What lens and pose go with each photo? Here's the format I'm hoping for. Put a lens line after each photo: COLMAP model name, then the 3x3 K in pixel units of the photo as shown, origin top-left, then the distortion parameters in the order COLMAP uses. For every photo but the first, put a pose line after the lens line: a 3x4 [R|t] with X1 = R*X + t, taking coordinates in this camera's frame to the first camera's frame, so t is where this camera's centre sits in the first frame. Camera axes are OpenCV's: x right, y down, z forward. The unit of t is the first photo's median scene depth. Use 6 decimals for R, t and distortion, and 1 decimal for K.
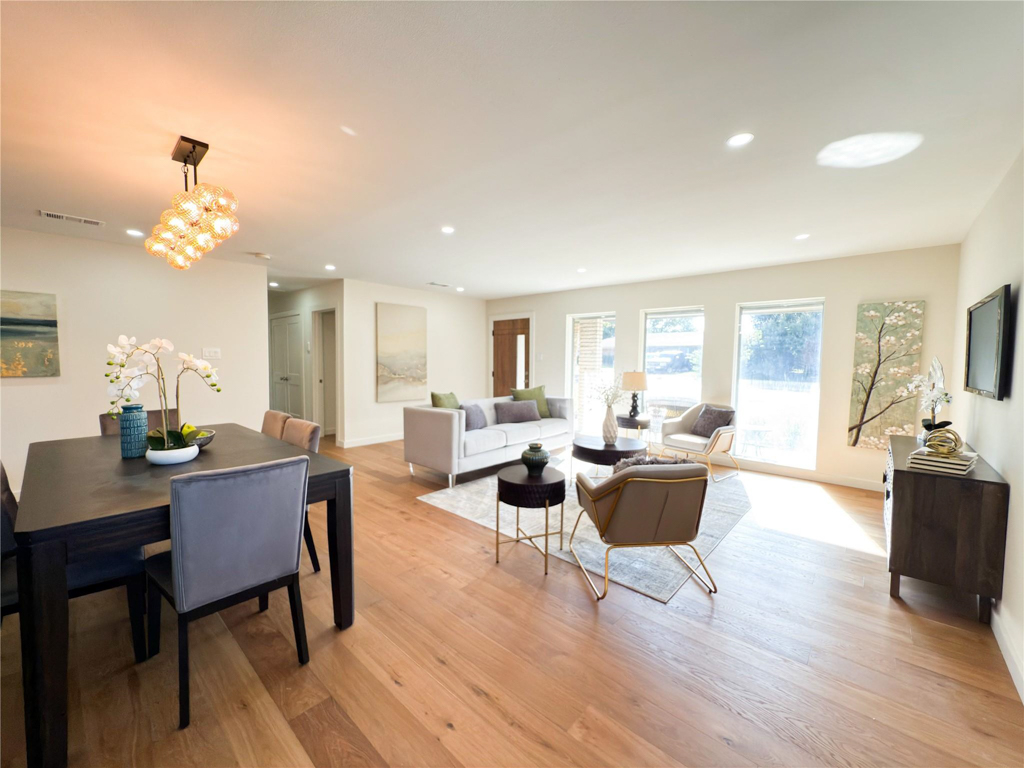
lens RADIAL K [[408.0, 0, 509.1], [0, 408.0, 381.3], [0, 0, 1]] dist [-0.002980, 0.000438]
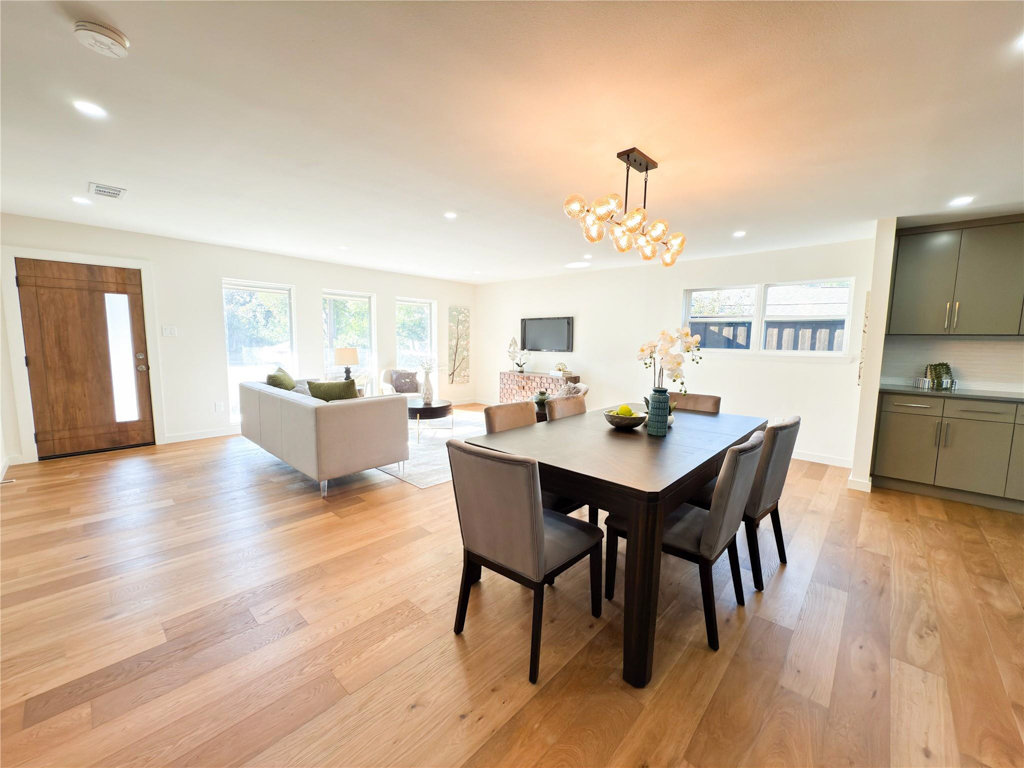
lens RADIAL K [[408.0, 0, 511.7], [0, 408.0, 382.8], [0, 0, 1]] dist [-0.002980, 0.000438]
pose [[0.016163, -0.113709, 0.993383, -0.992527], [0.039469, 0.992811, 0.113001, -0.045975], [-0.999090, 0.037381, 0.020534, 0.676069]]
